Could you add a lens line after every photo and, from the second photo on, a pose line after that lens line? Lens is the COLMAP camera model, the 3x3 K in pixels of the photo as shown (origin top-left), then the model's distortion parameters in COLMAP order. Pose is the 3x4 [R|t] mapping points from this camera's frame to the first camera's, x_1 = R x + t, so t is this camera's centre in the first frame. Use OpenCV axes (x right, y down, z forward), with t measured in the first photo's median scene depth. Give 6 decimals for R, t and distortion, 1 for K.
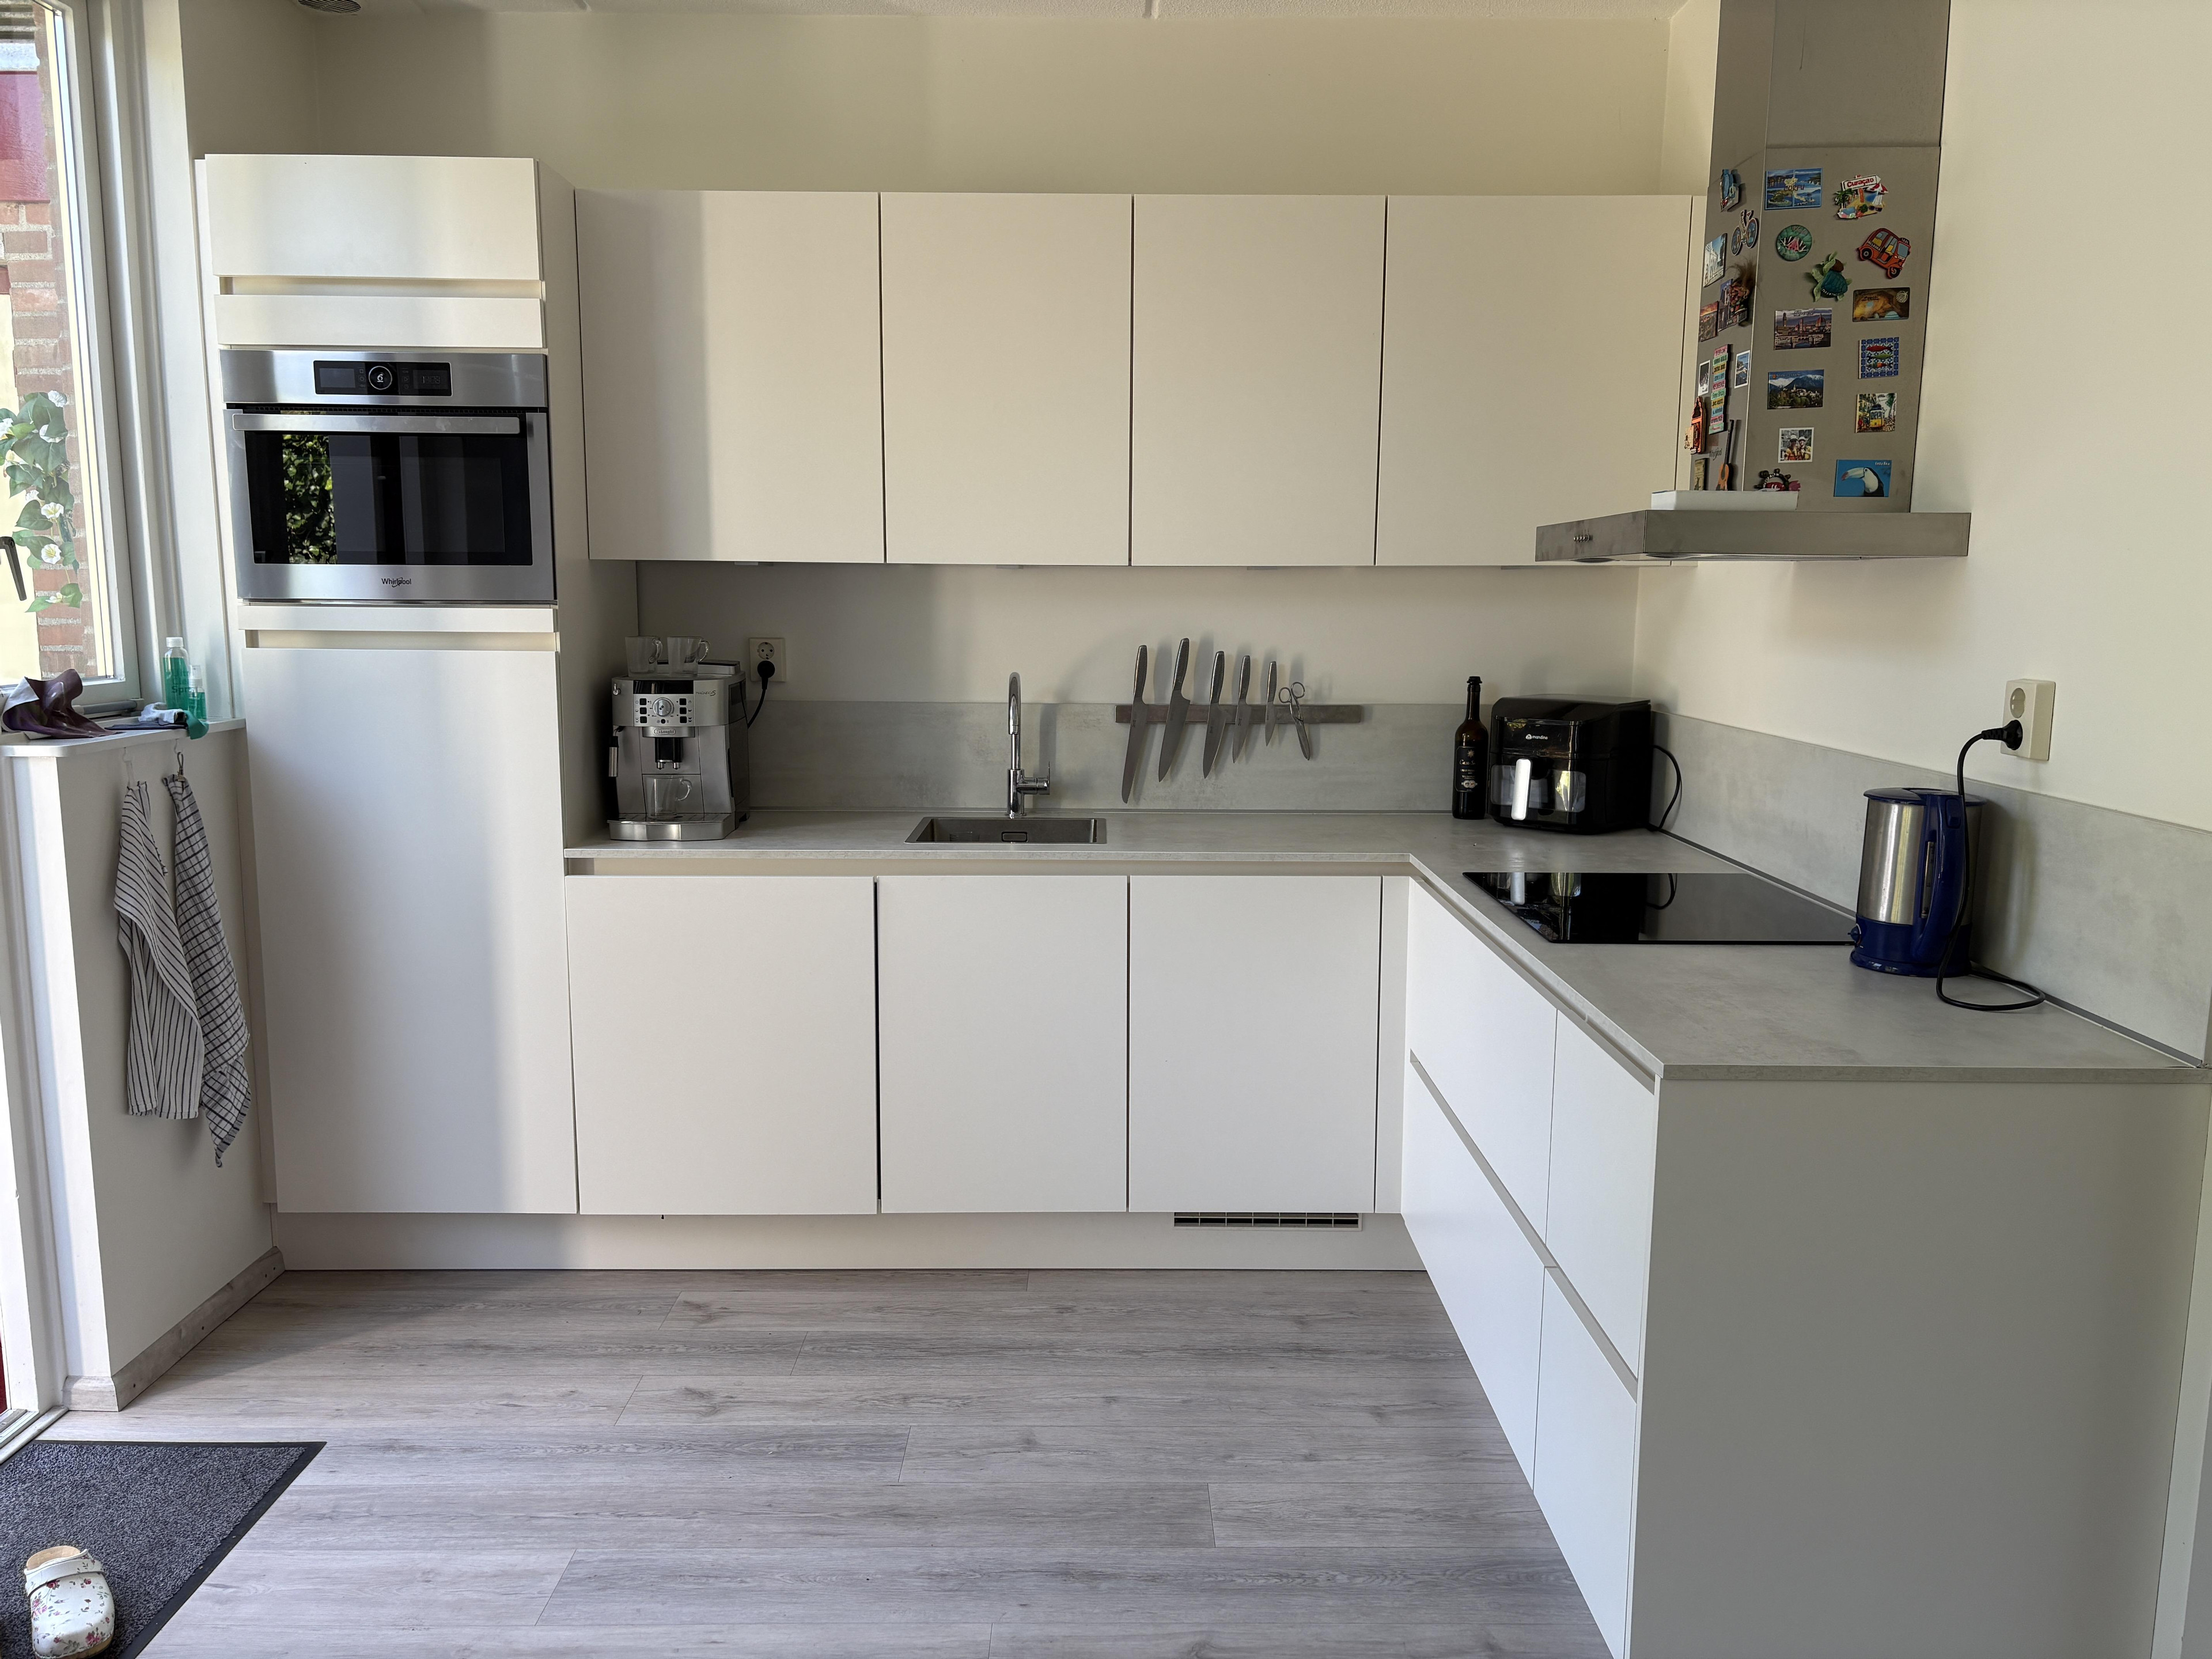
lens RADIAL K [[1669.2, 0, 1097.6], [0, 1669.2, 849.9], [0, 0, 1]] dist [0.057158, -0.056678]
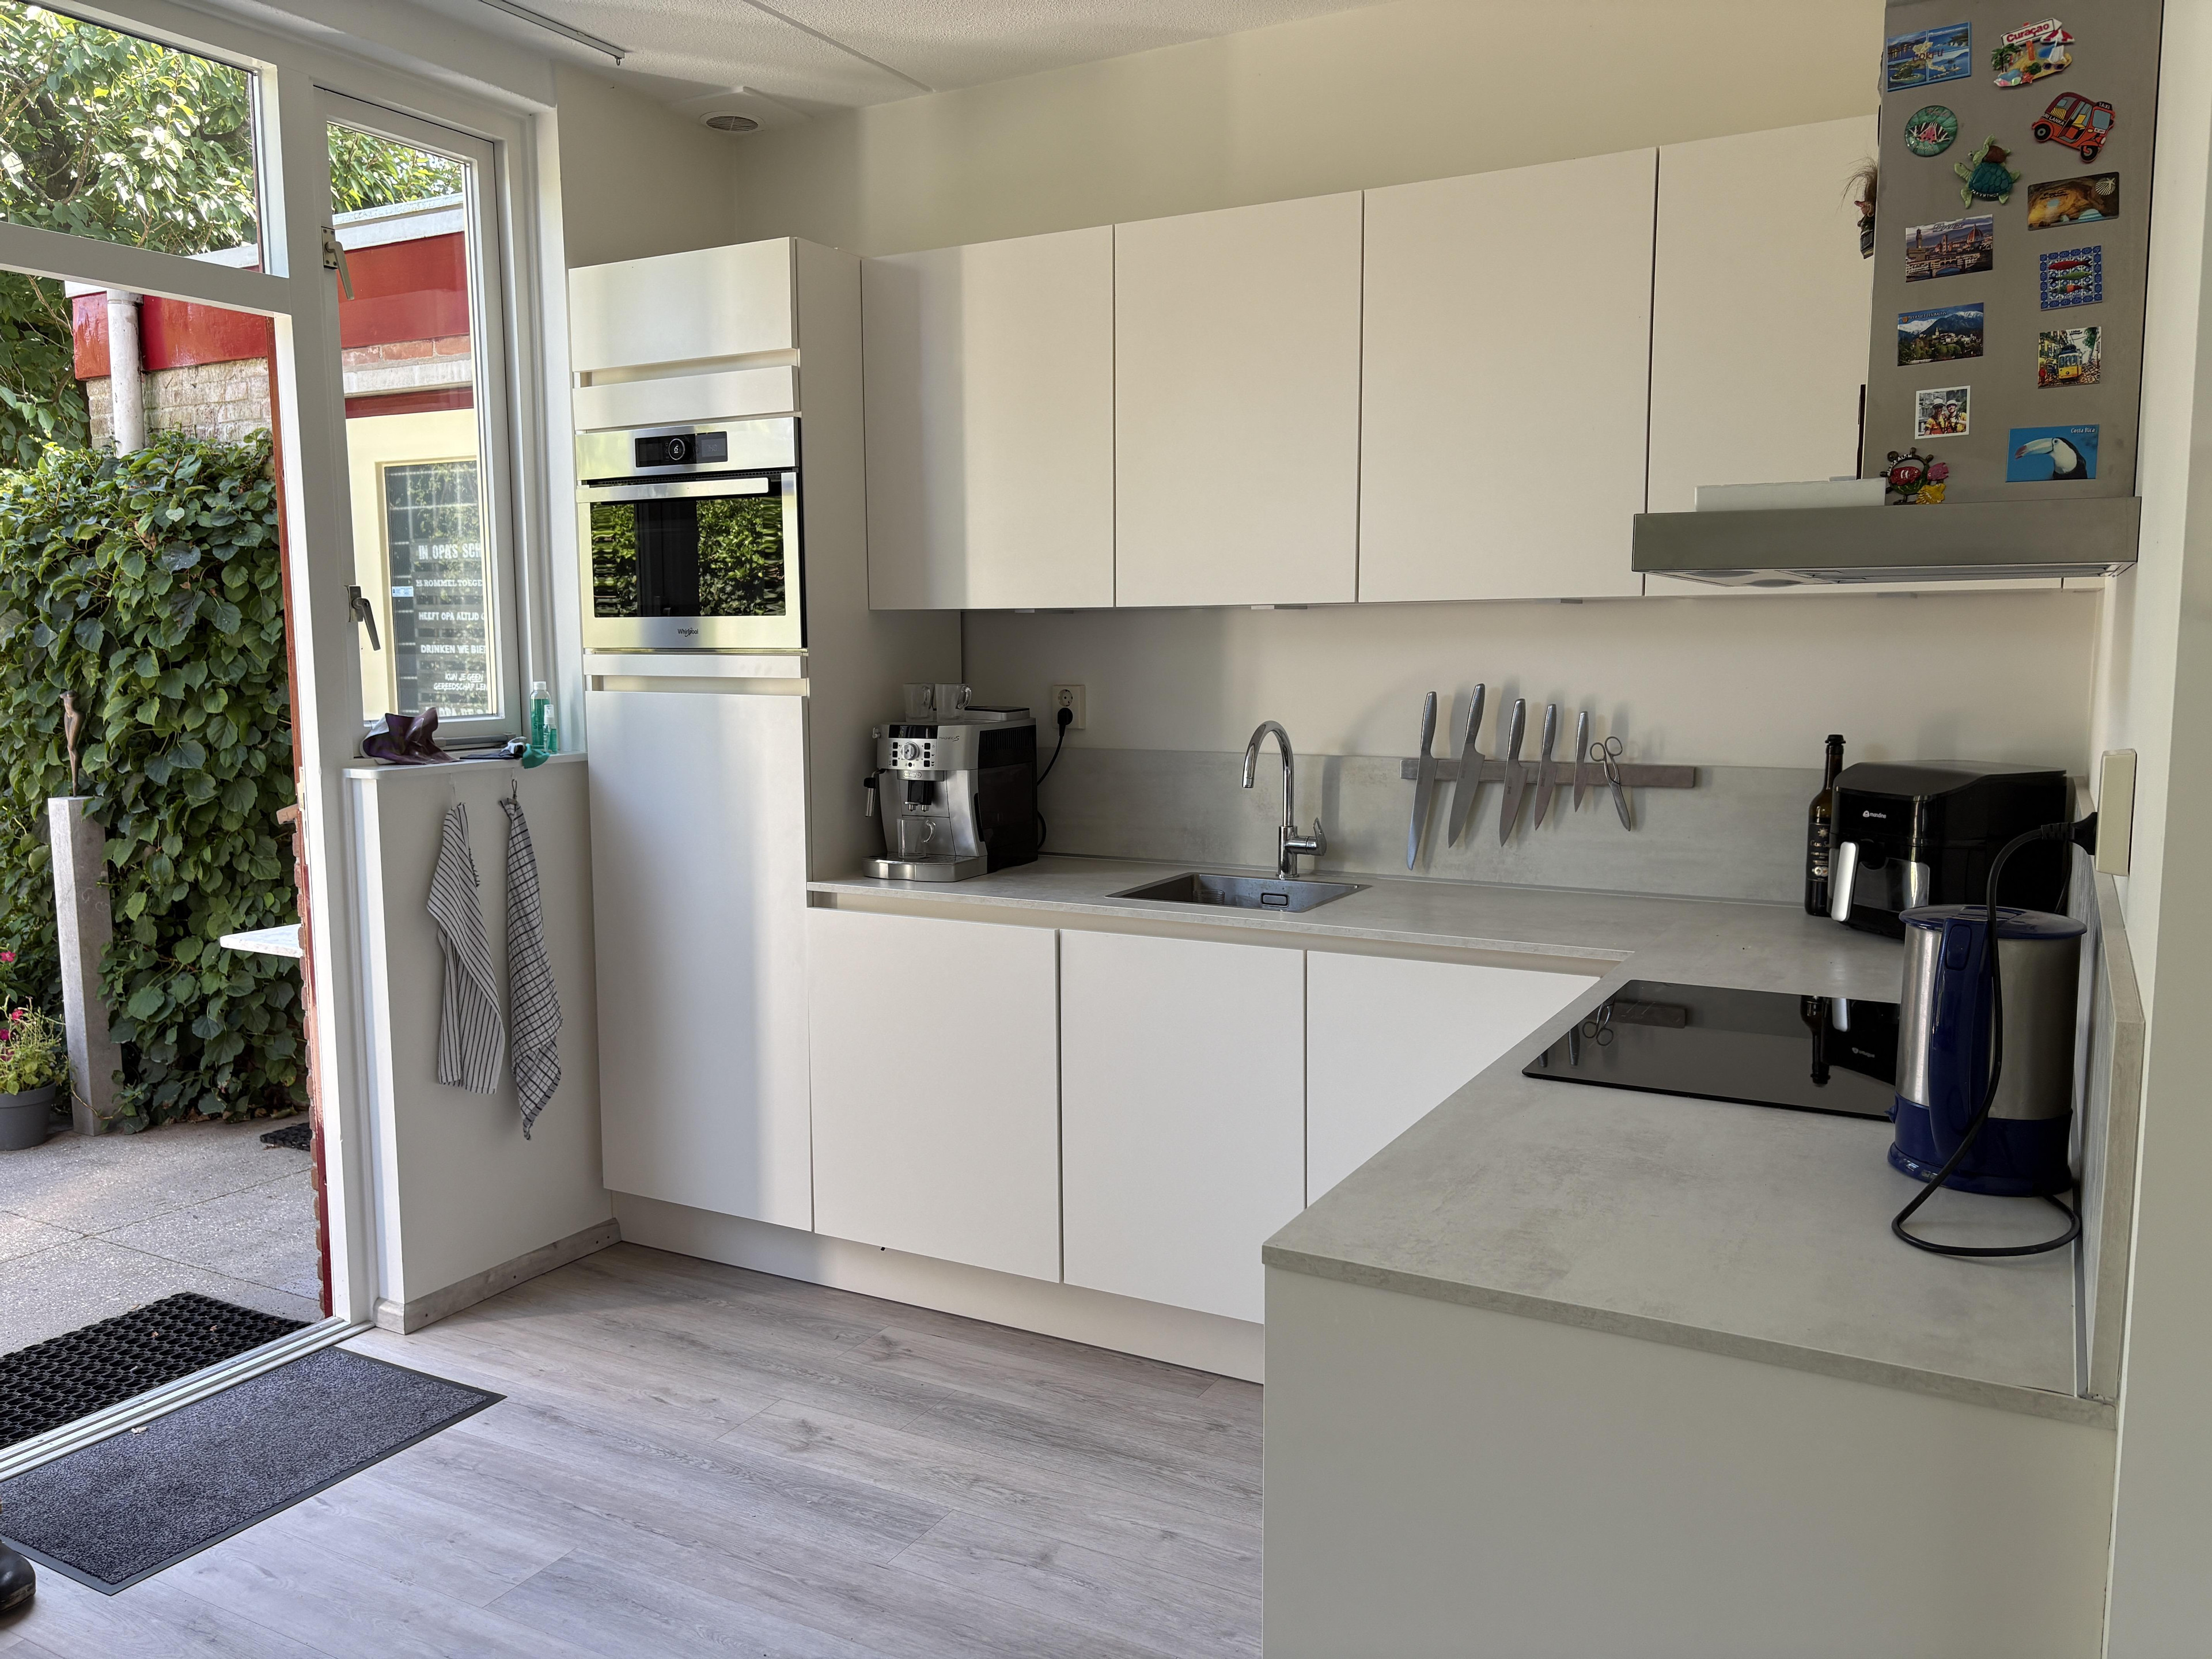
lens RADIAL K [[1669.2, 0, 1088.2], [0, 1669.2, 839.9], [0, 0, 1]] dist [0.057158, -0.056678]
pose [[0.874553, 0.048056, -0.482543, 0.359219], [-0.065772, 0.997637, -0.019851, -0.018599], [0.480449, 0.049098, 0.875647, 0.170728]]
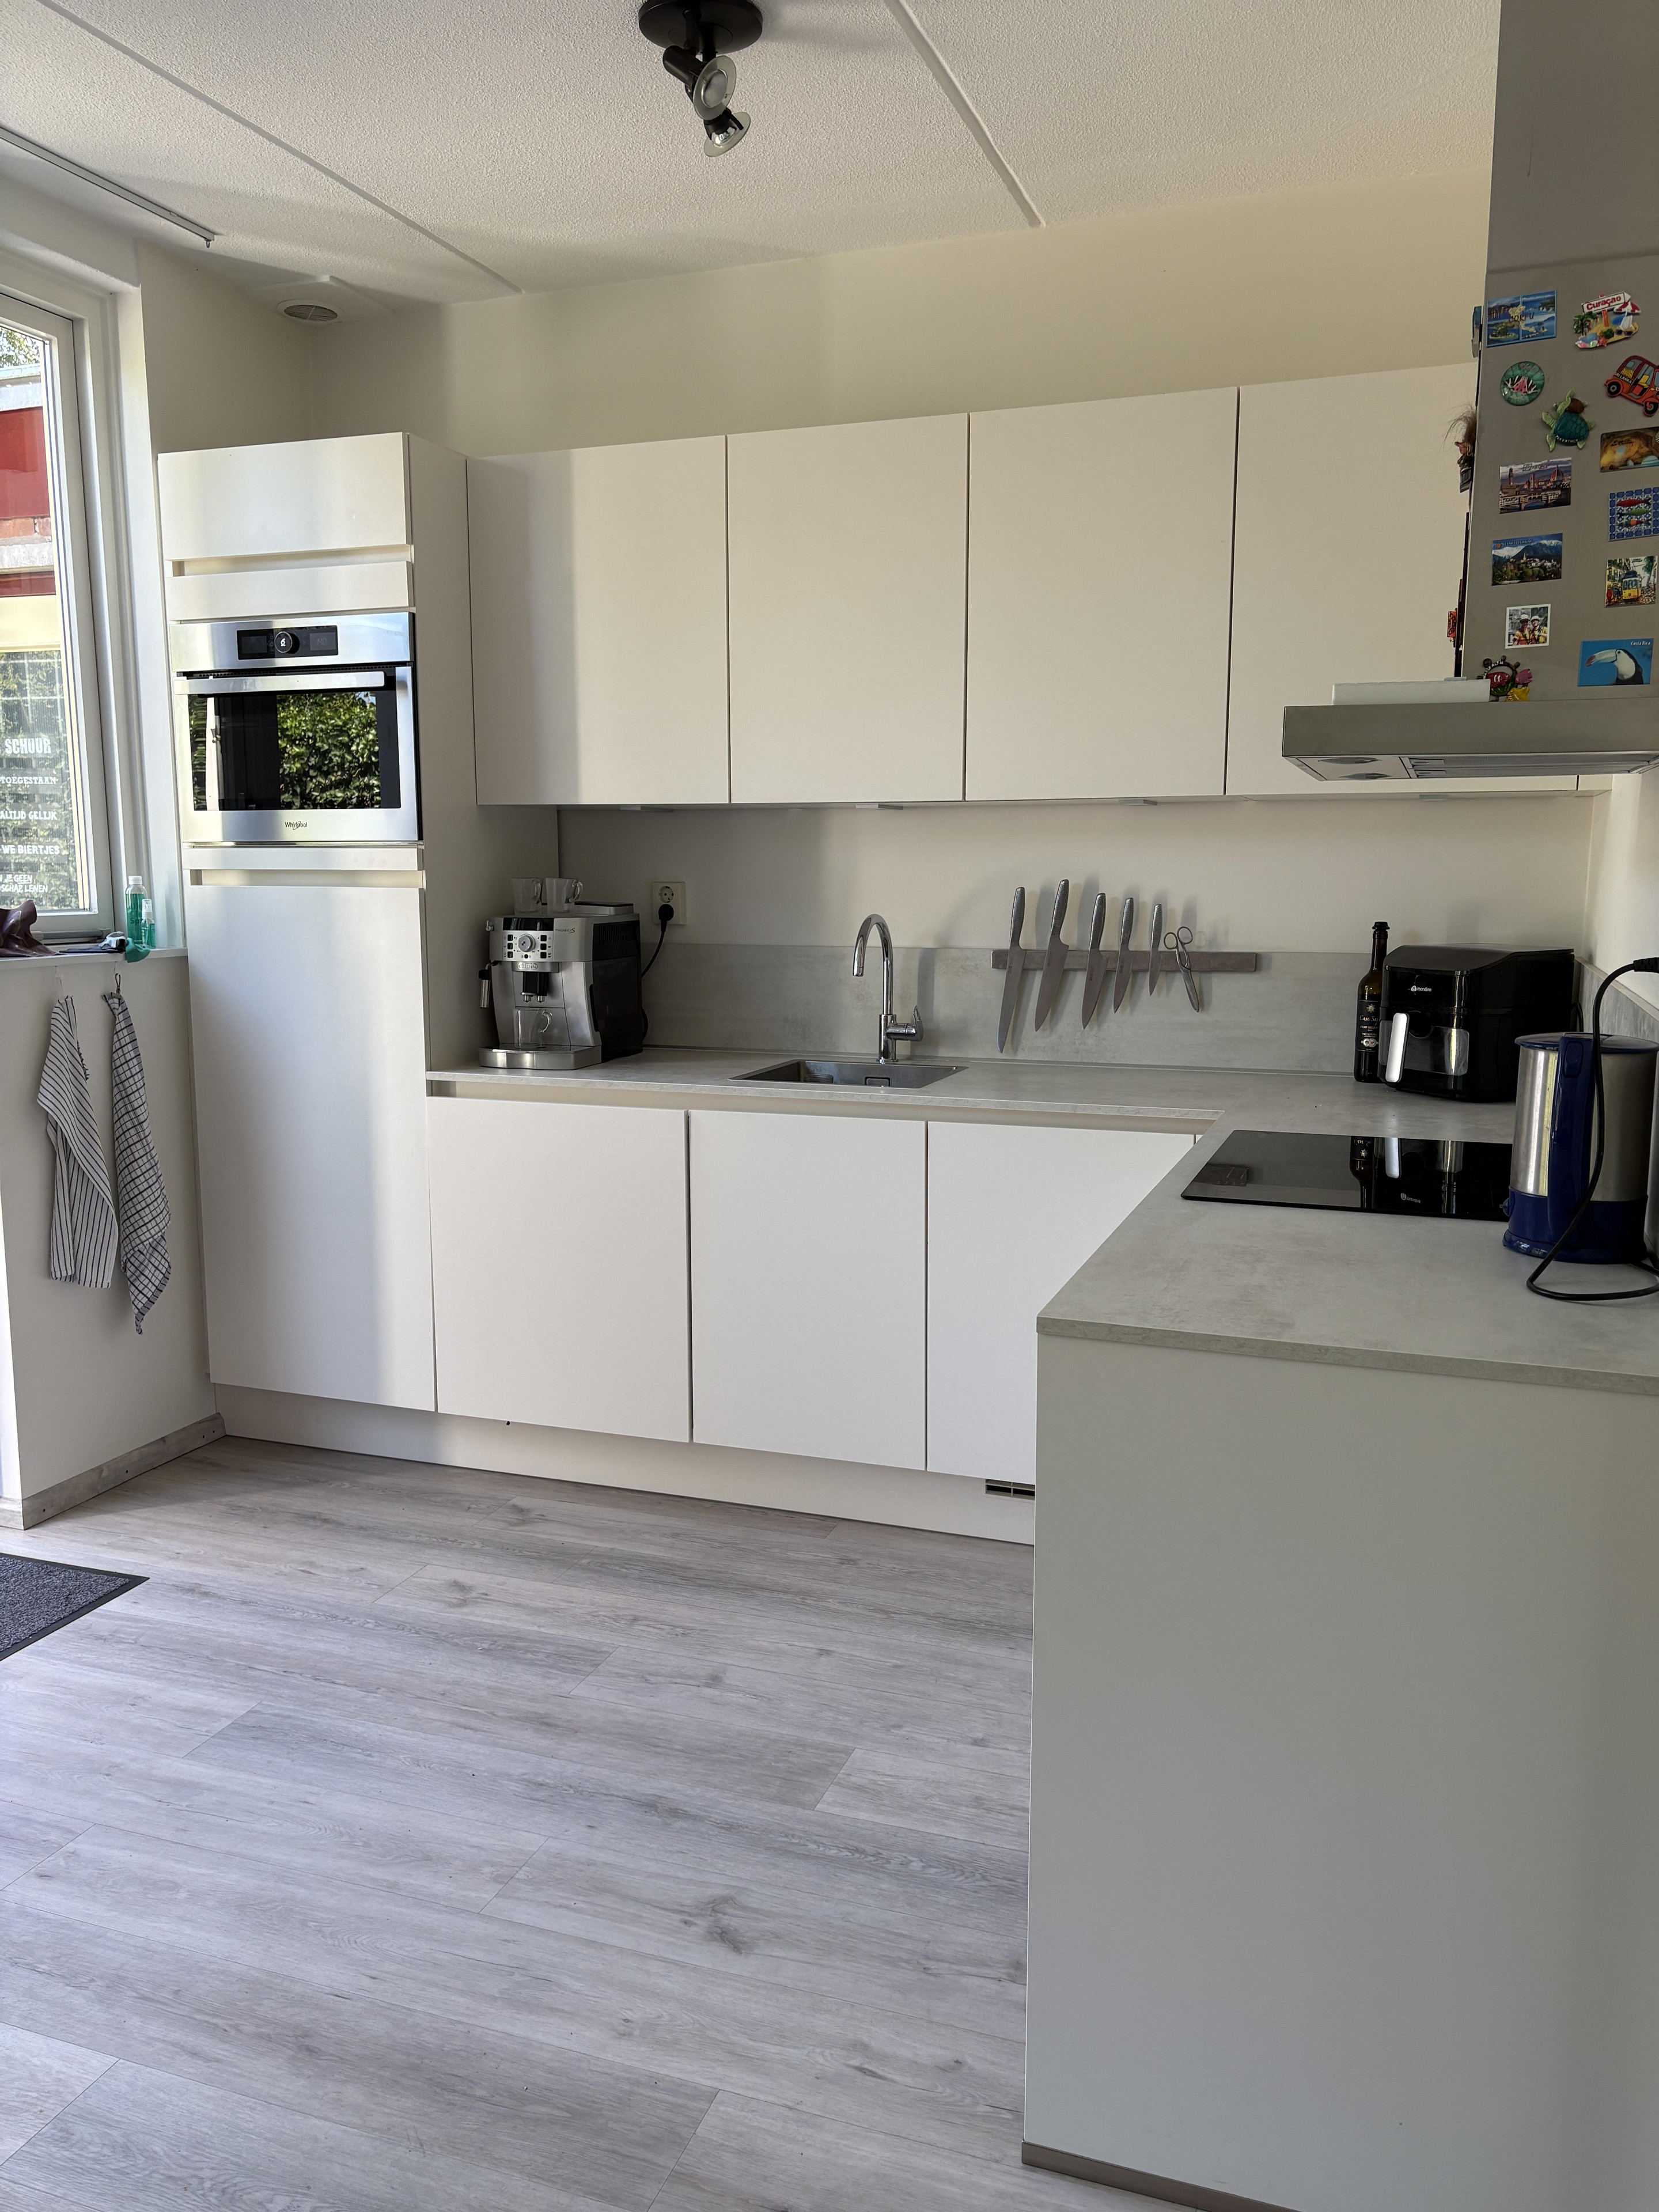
lens RADIAL K [[1669.2, 0, 823.5], [0, 1669.2, 1119.3], [0, 0, 1]] dist [0.057158, -0.056678]
pose [[0.939221, 0.047019, -0.340079, 0.303862], [-0.048989, 0.998795, 0.002794, 0.015322], [0.339800, 0.014036, 0.940393, 0.076793]]
